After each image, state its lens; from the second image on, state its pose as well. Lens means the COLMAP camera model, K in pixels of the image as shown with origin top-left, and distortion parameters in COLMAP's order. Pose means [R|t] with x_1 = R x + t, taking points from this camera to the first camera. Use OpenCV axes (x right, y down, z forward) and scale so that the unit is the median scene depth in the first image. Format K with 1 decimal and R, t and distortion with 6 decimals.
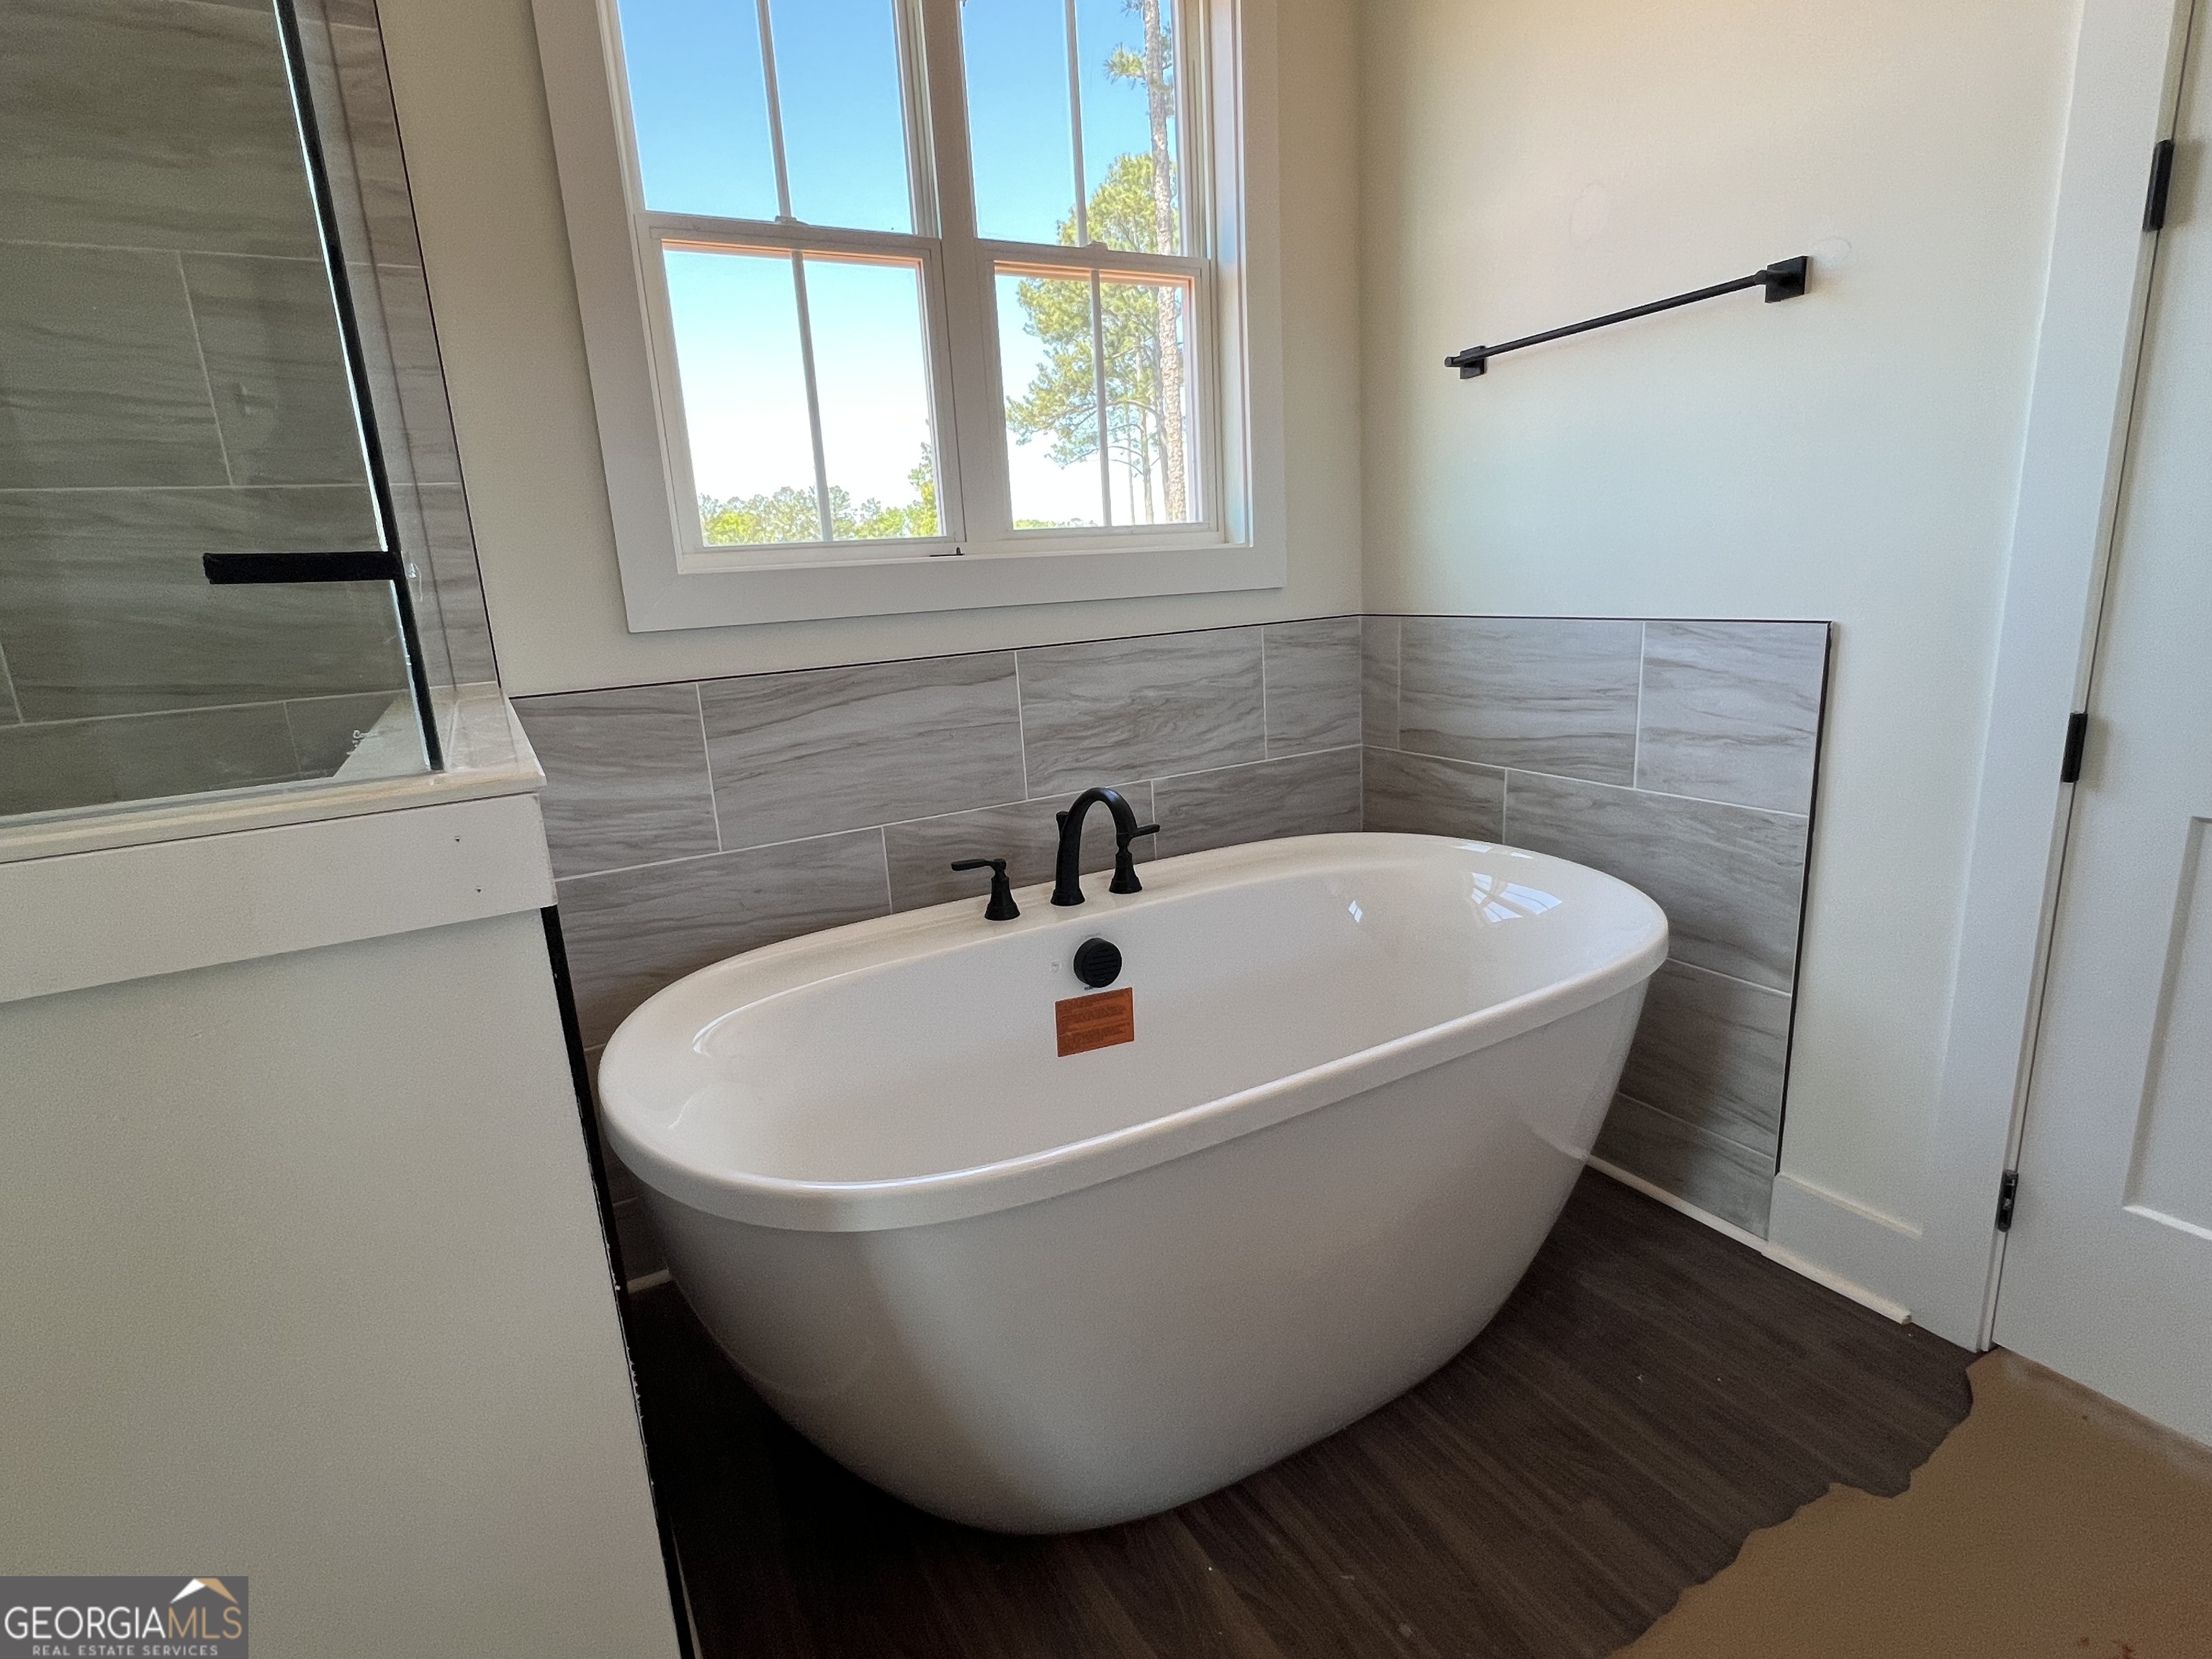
lens RADIAL K [[1115.5, 0, 1098.6], [0, 1115.5, 840.8], [0, 0, 1]] dist [0.000008, 0.000232]
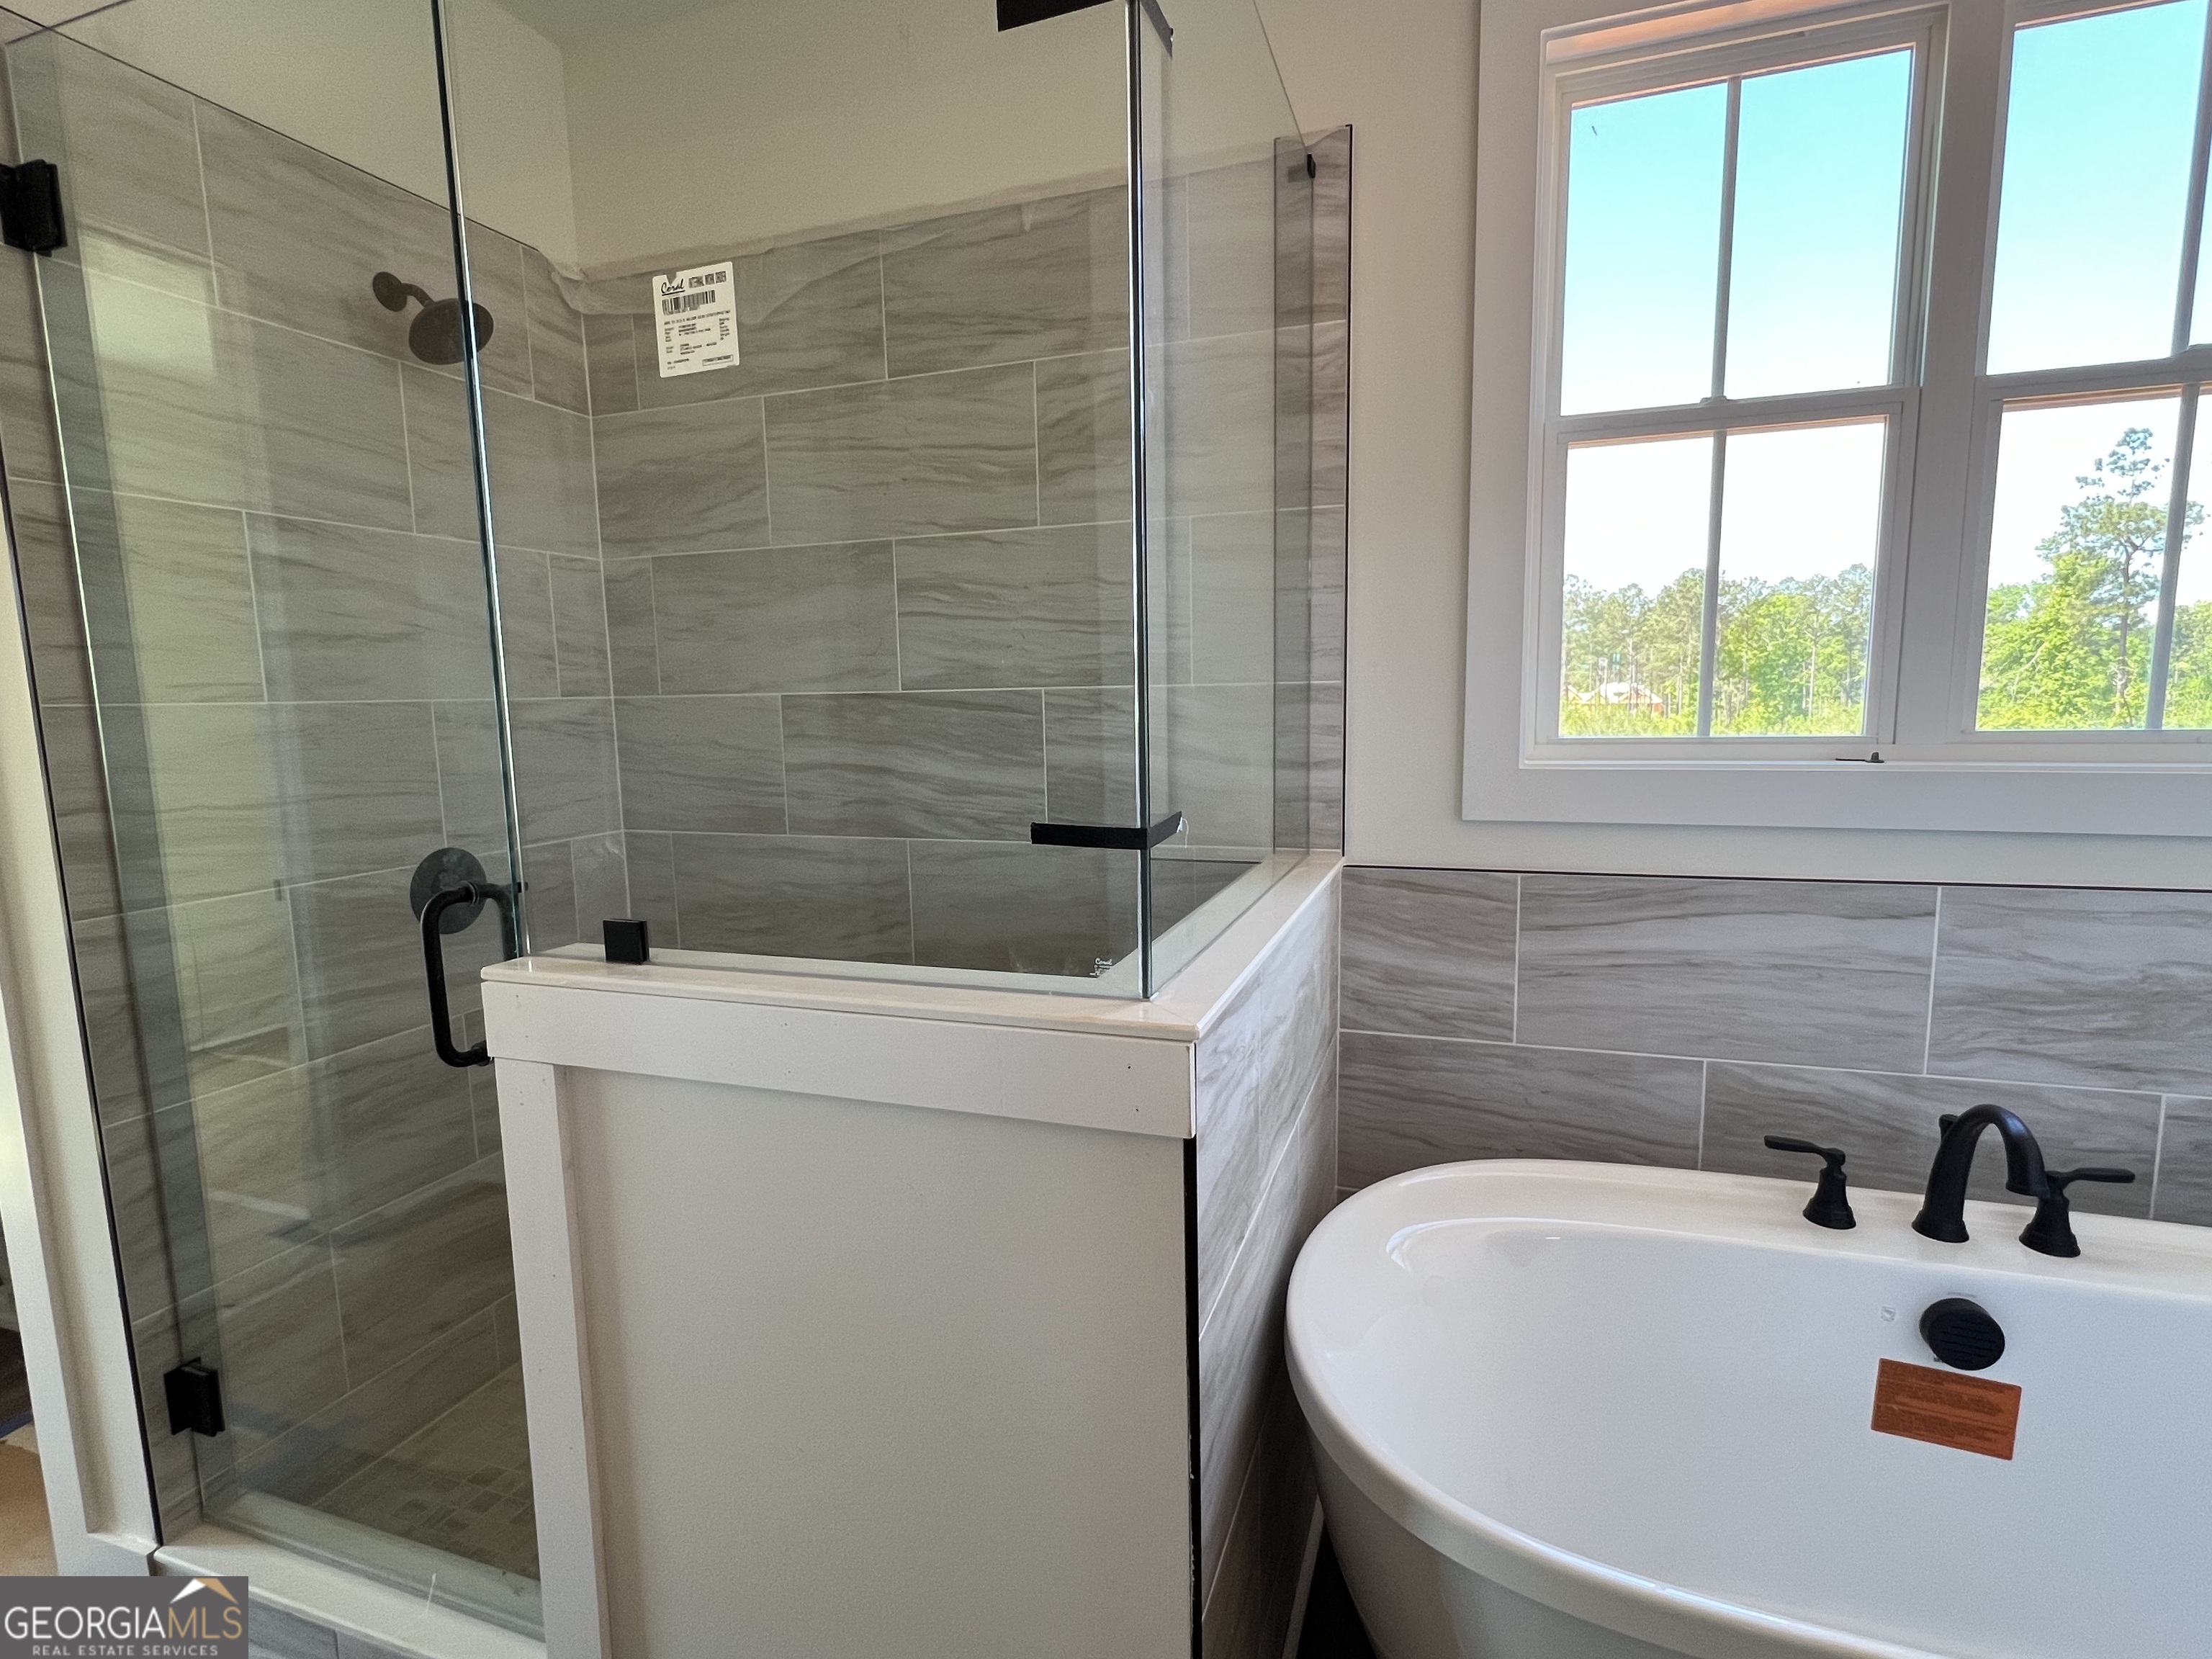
lens RADIAL K [[1115.5, 0, 1098.6], [0, 1115.5, 840.8], [0, 0, 1]] dist [0.000008, 0.000232]
pose [[0.662642, 0.144788, -0.734807, 0.113460], [-0.195409, 0.980574, 0.016996, -0.108893], [0.722994, 0.132326, 0.678063, 0.045642]]
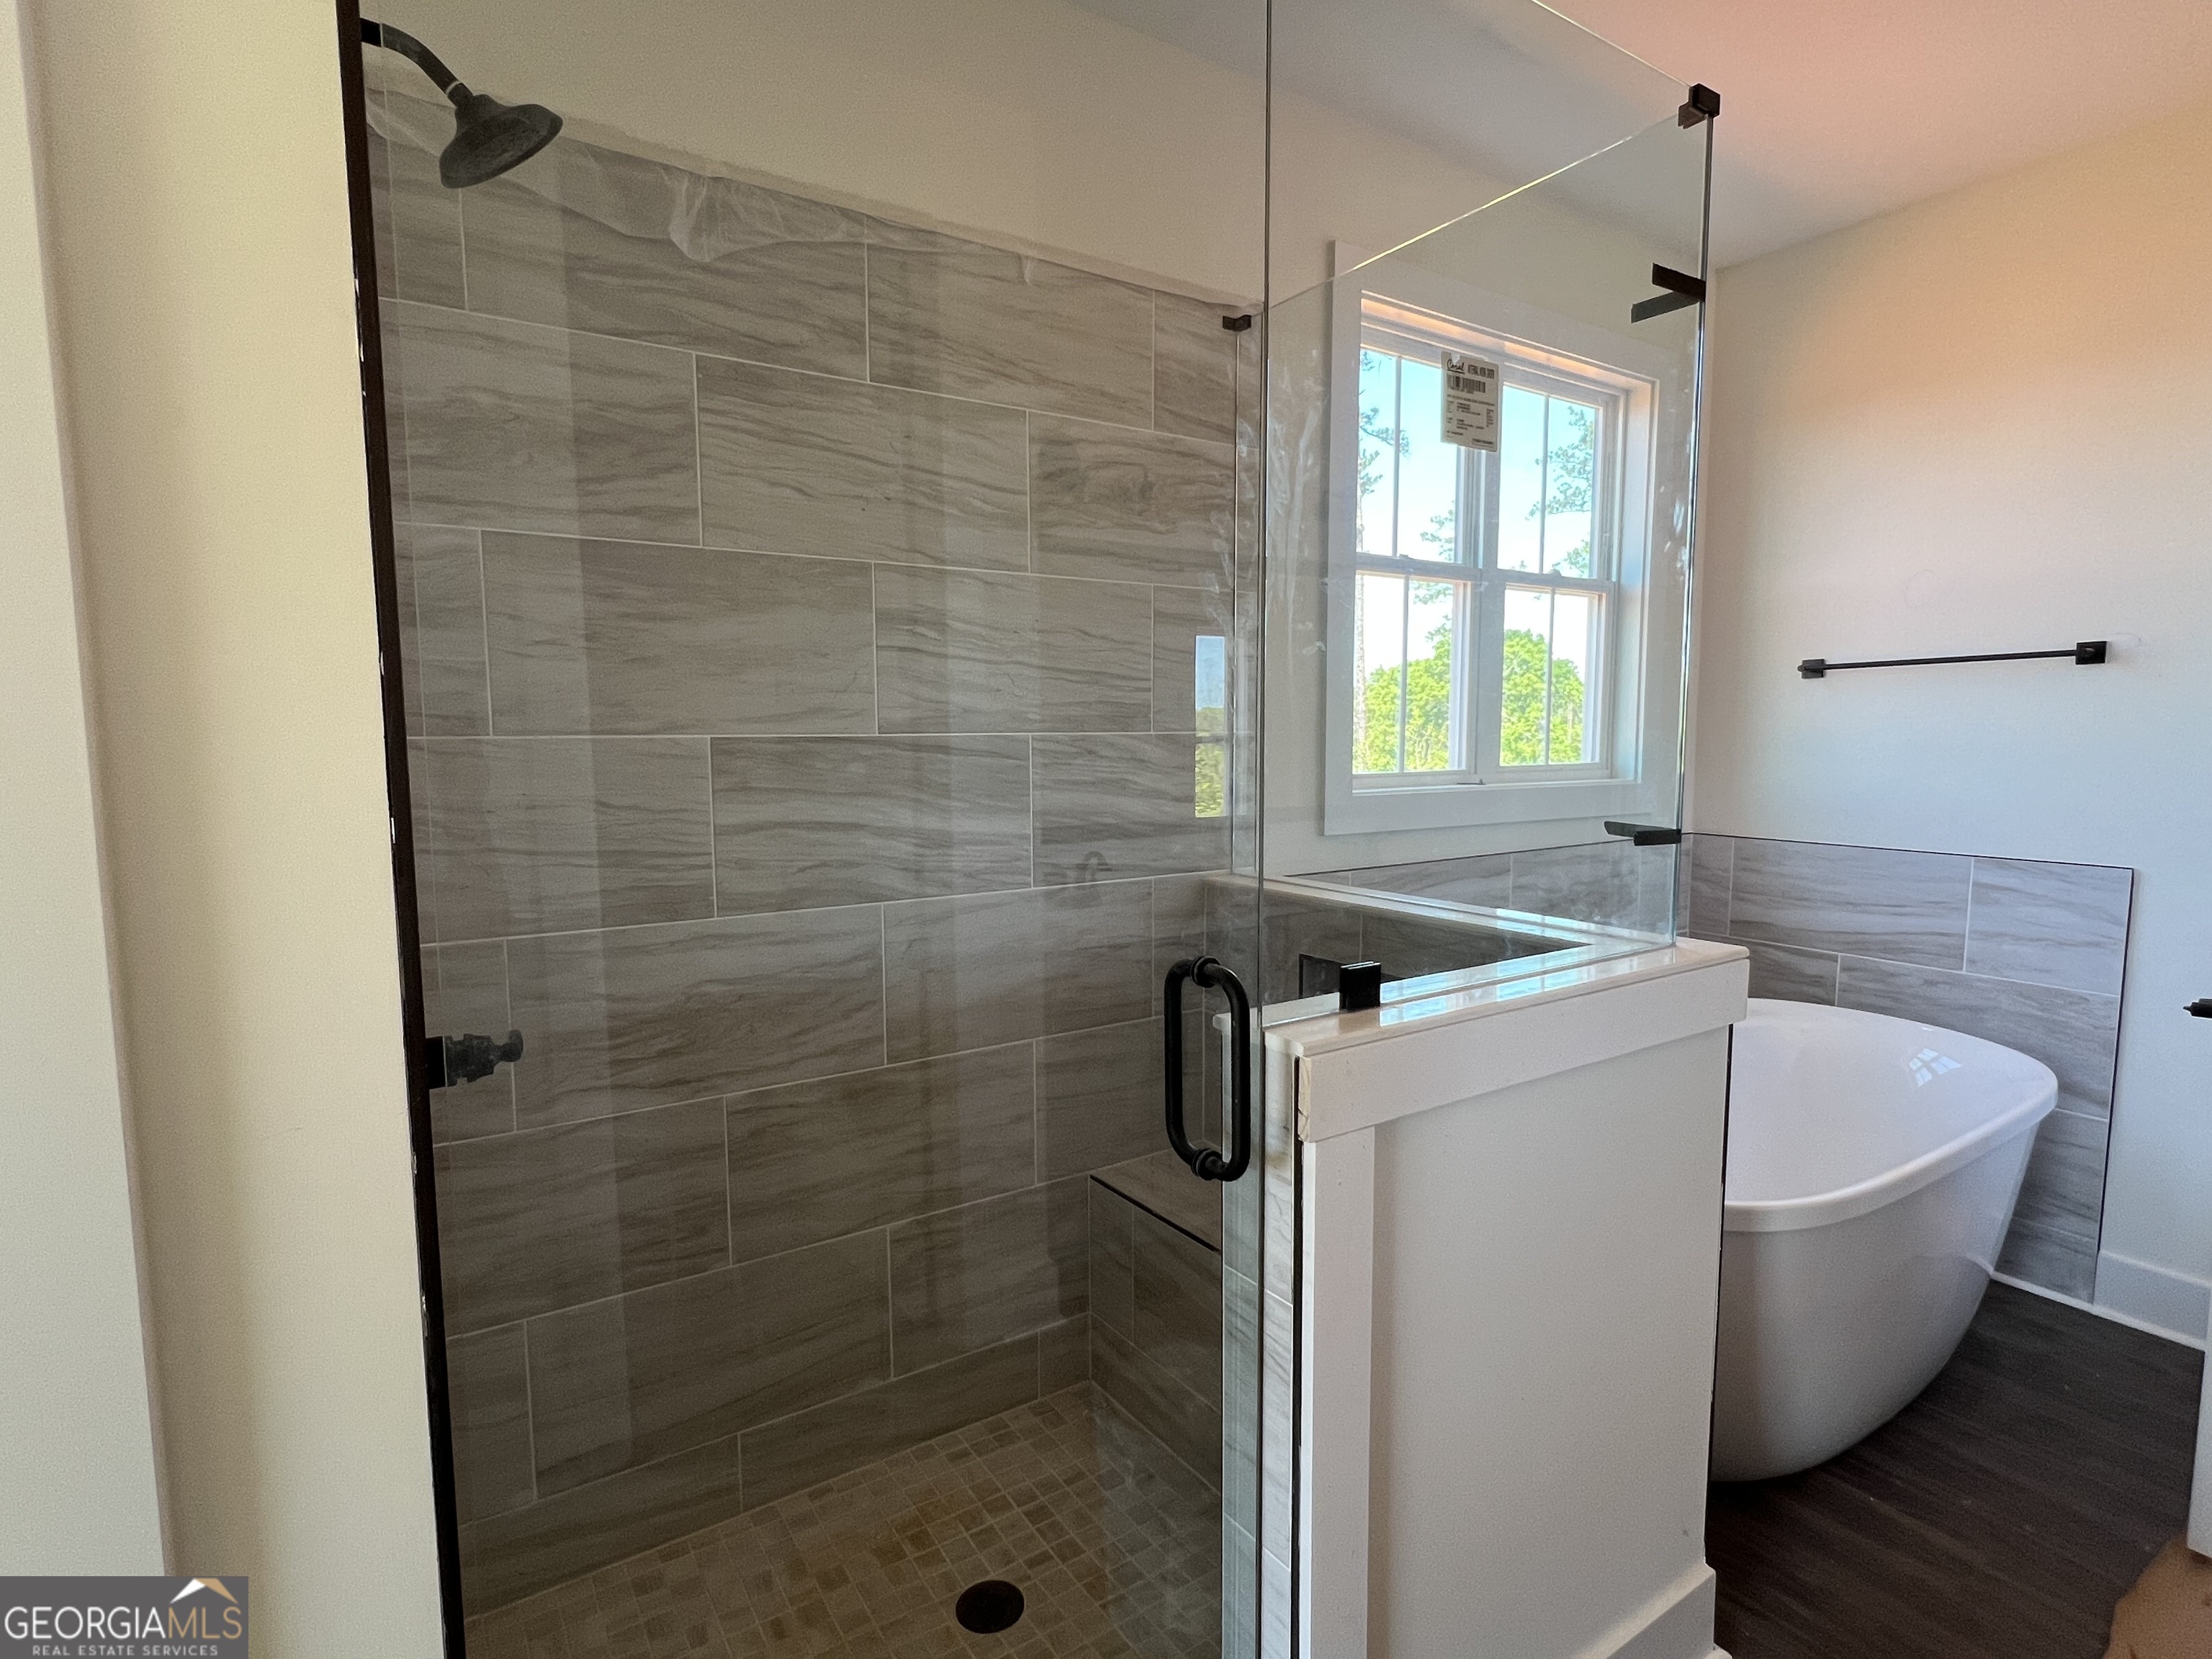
lens RADIAL K [[1115.5, 0, 1098.6], [0, 1115.5, 840.8], [0, 0, 1]] dist [0.000008, 0.000232]
pose [[0.995535, 0.046806, 0.081968, -0.753876], [-0.034817, 0.989251, -0.142023, 0.027946], [-0.087734, 0.138535, 0.986464, -0.334619]]
